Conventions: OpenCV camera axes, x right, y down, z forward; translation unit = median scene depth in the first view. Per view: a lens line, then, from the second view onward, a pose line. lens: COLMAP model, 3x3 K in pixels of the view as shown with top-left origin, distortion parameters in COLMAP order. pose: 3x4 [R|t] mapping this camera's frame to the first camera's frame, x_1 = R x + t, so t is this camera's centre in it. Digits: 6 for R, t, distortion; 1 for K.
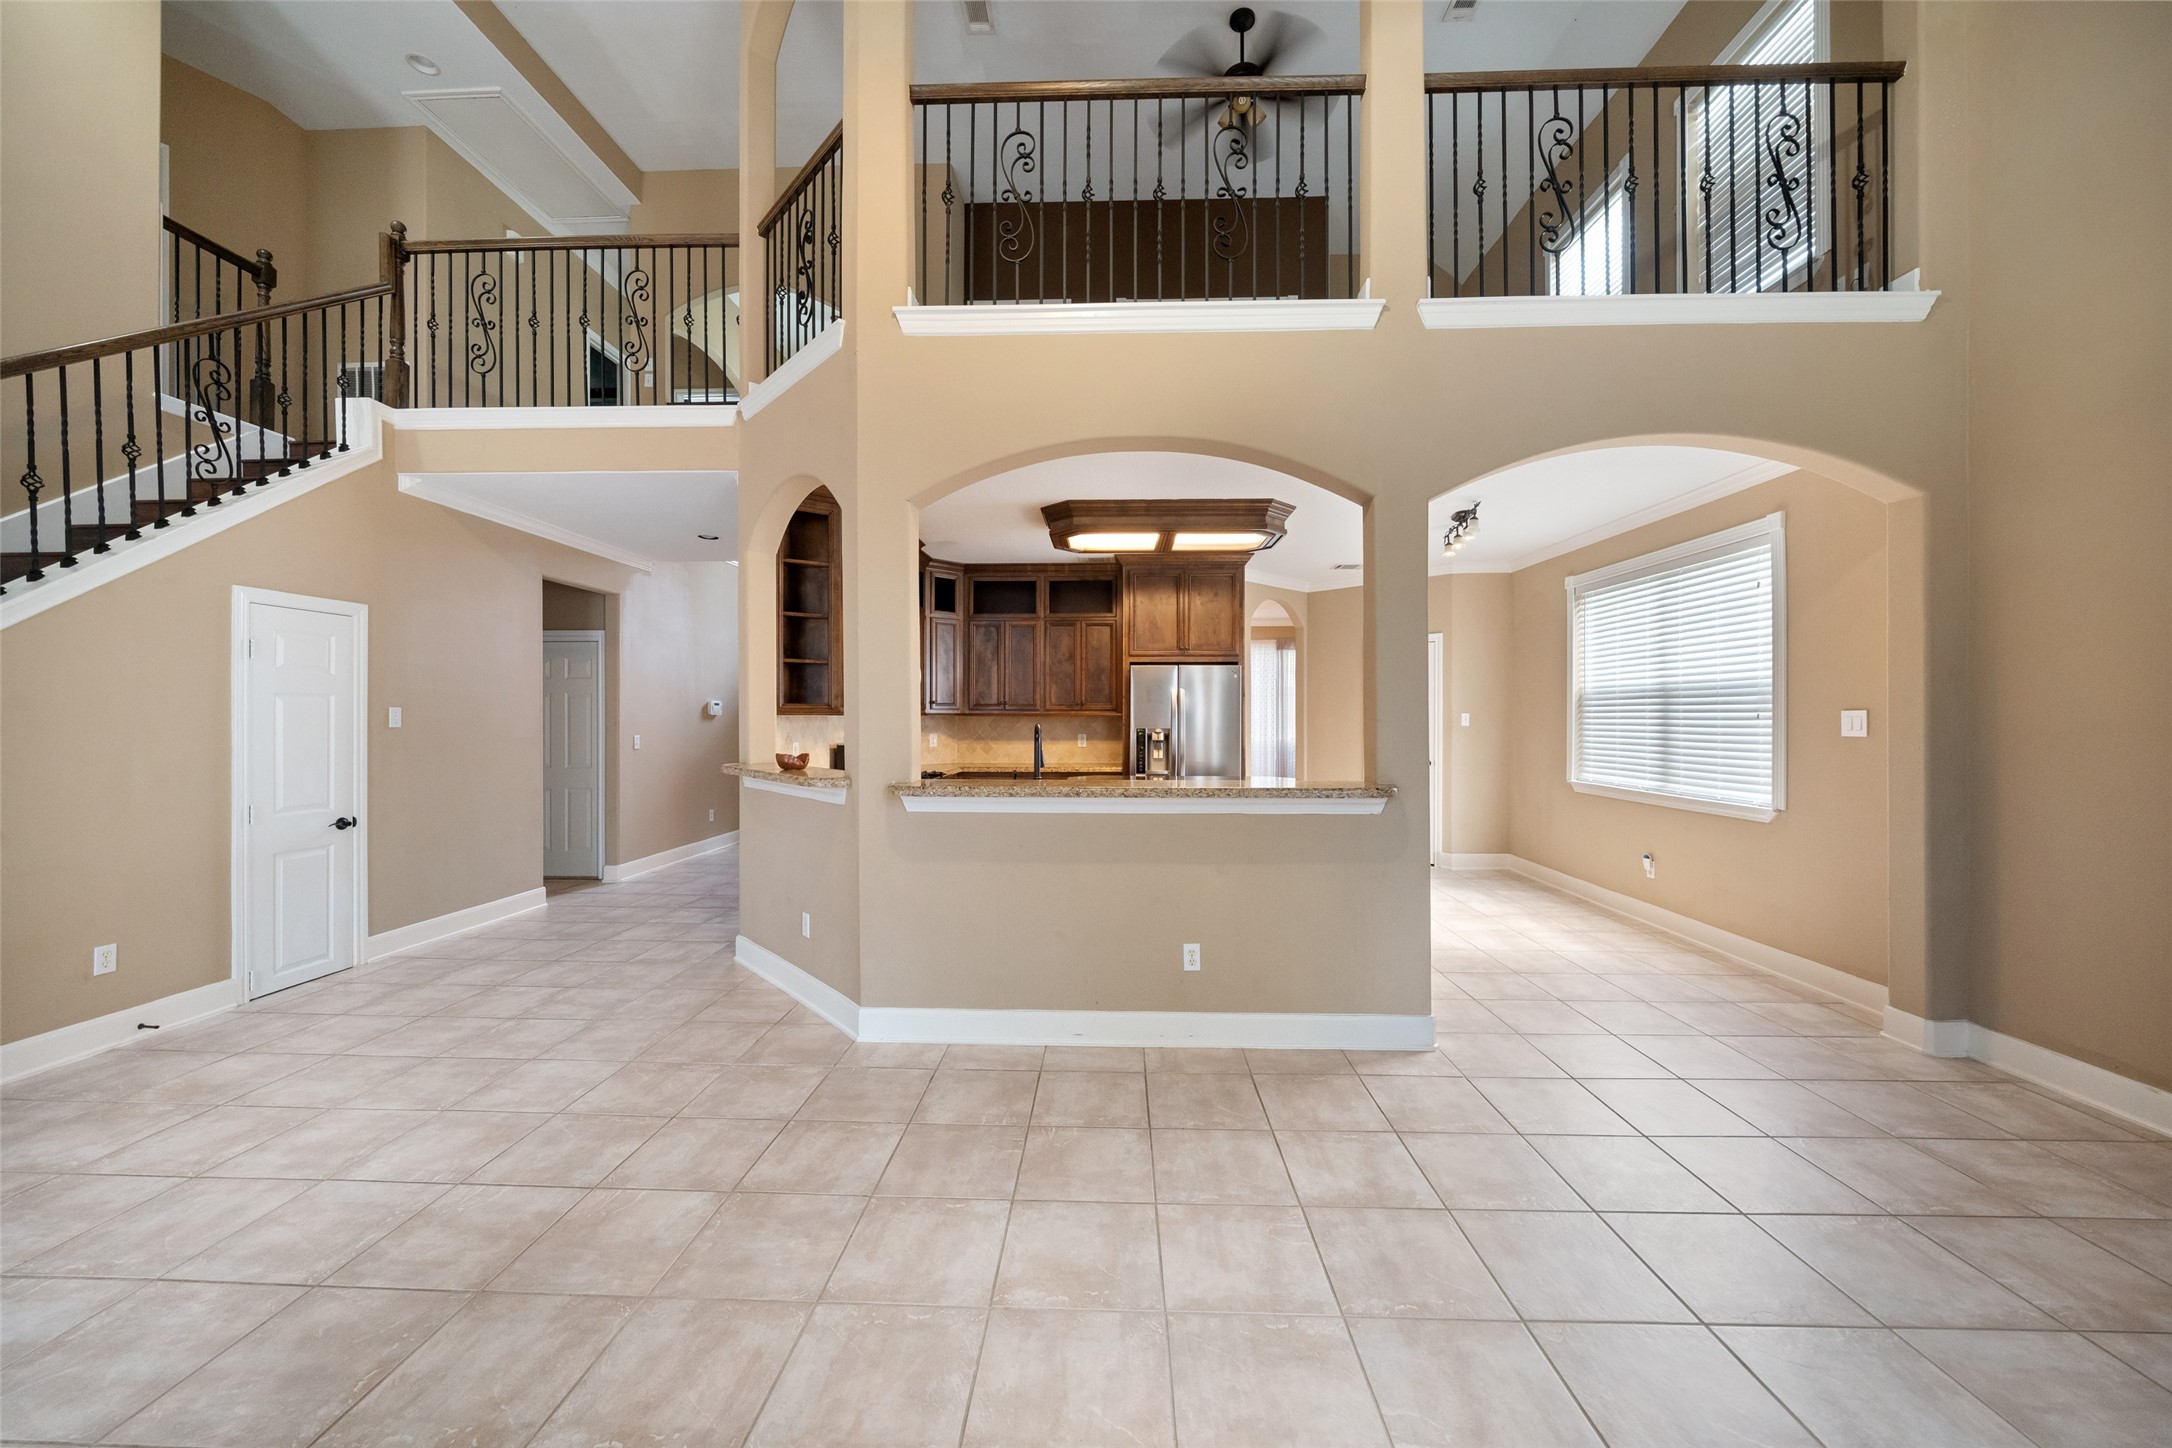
lens RADIAL K [[773.8, 0, 1086.0], [0, 773.8, 724.0], [0, 0, 1]] dist [-0.005947, 0.000107]
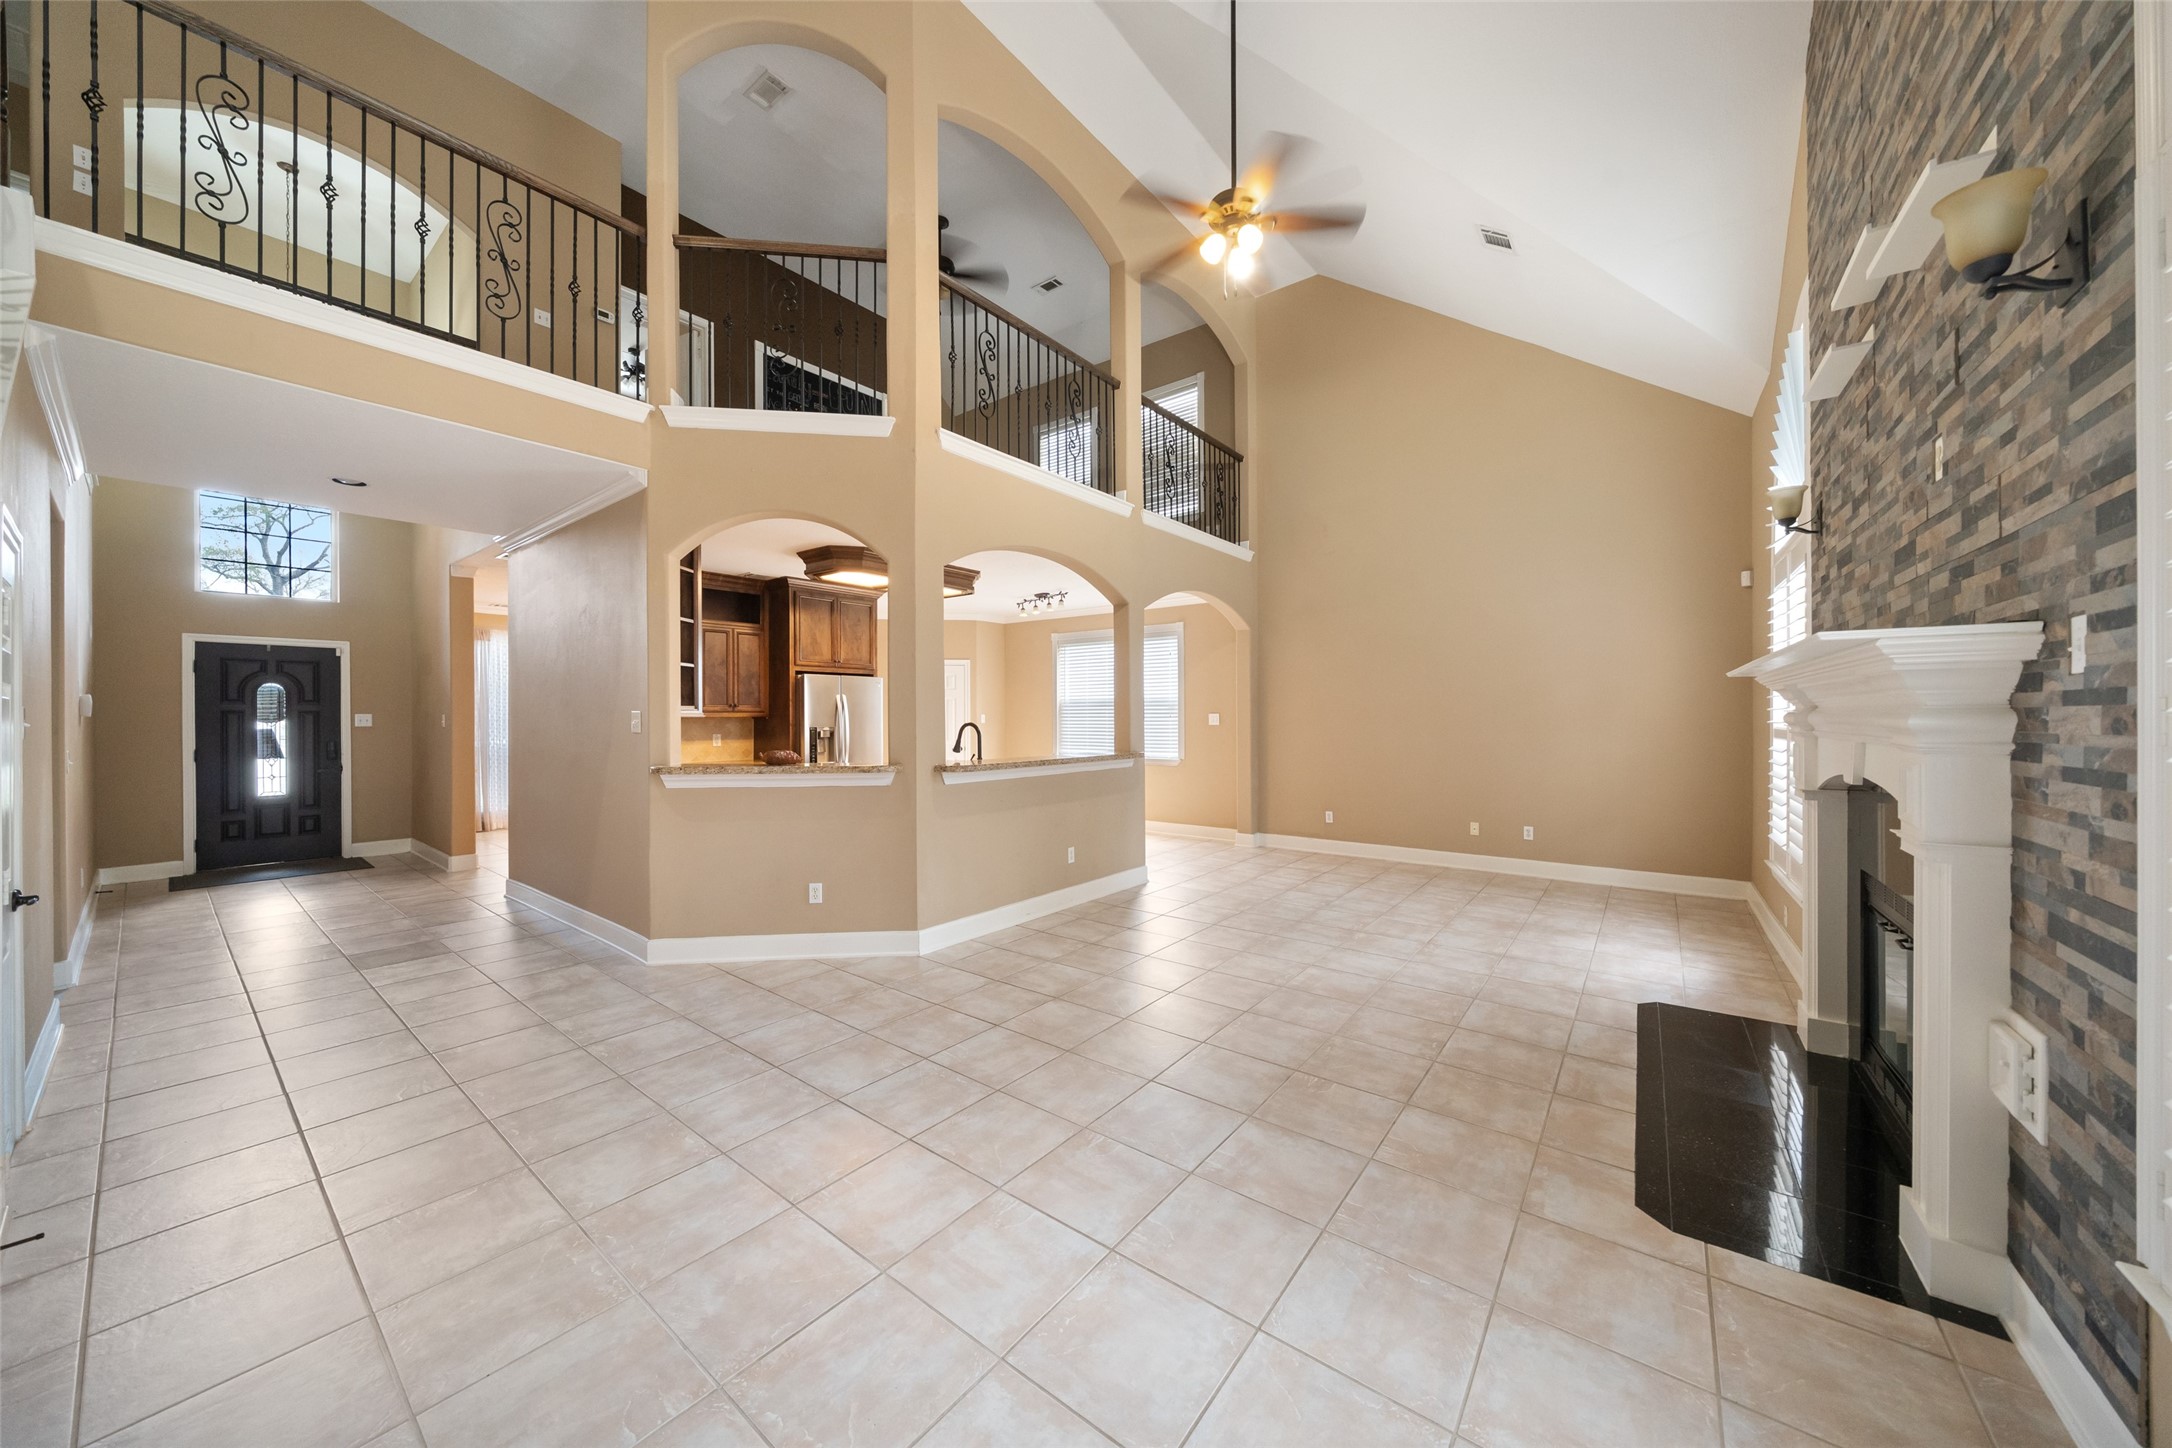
lens RADIAL K [[735.5, 0, 1086.0], [0, 735.5, 724.0], [0, 0, 1]] dist [0.000476, 0.000014]
pose [[0.585171, -0.007577, 0.810875, -1.215160], [0.007404, 0.999965, 0.004000, -0.002117], [-0.810876, 0.003663, 0.585206, -0.002536]]
